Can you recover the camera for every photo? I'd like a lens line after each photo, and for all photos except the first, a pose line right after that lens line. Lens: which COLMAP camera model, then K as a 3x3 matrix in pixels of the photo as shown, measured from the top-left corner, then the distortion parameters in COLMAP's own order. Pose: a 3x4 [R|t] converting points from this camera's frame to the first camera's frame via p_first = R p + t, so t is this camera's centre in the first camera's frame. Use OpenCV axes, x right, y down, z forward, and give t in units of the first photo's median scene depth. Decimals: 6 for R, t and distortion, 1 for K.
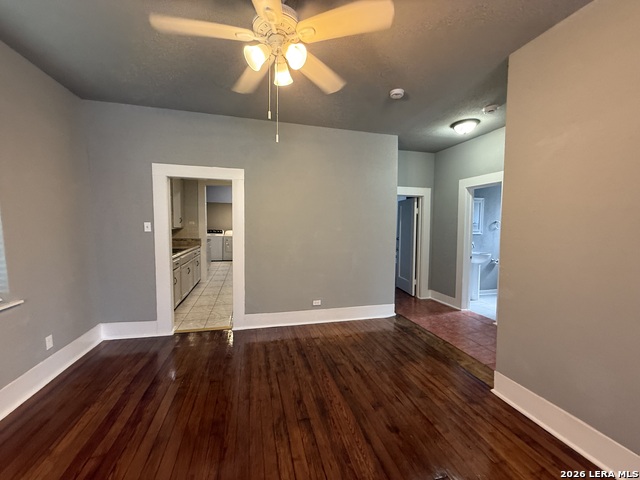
lens RADIAL K [[255.3, 0, 320.1], [0, 255.3, 240.6], [0, 0, 1]] dist [0.000021, -0.000130]
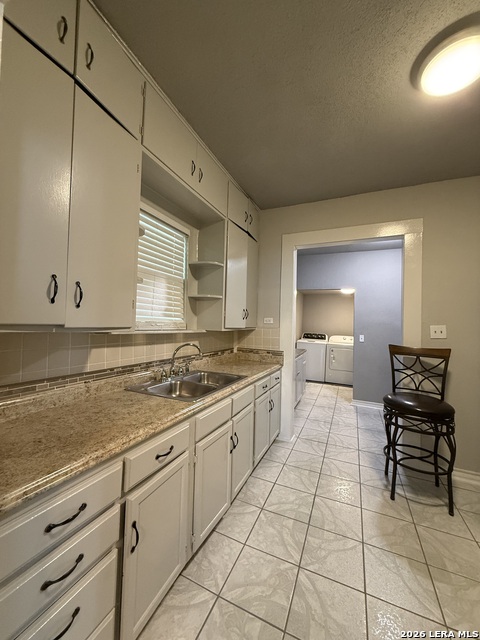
lens RADIAL K [[255.3, 0, 241.2], [0, 255.3, 319.1], [0, 0, 1]] dist [0.000021, -0.000130]
pose [[0.774117, 0.000485, -0.633042, -0.212634], [-0.061437, 0.995337, -0.074366, -0.028899], [0.630054, 0.096460, 0.770537, 0.555035]]
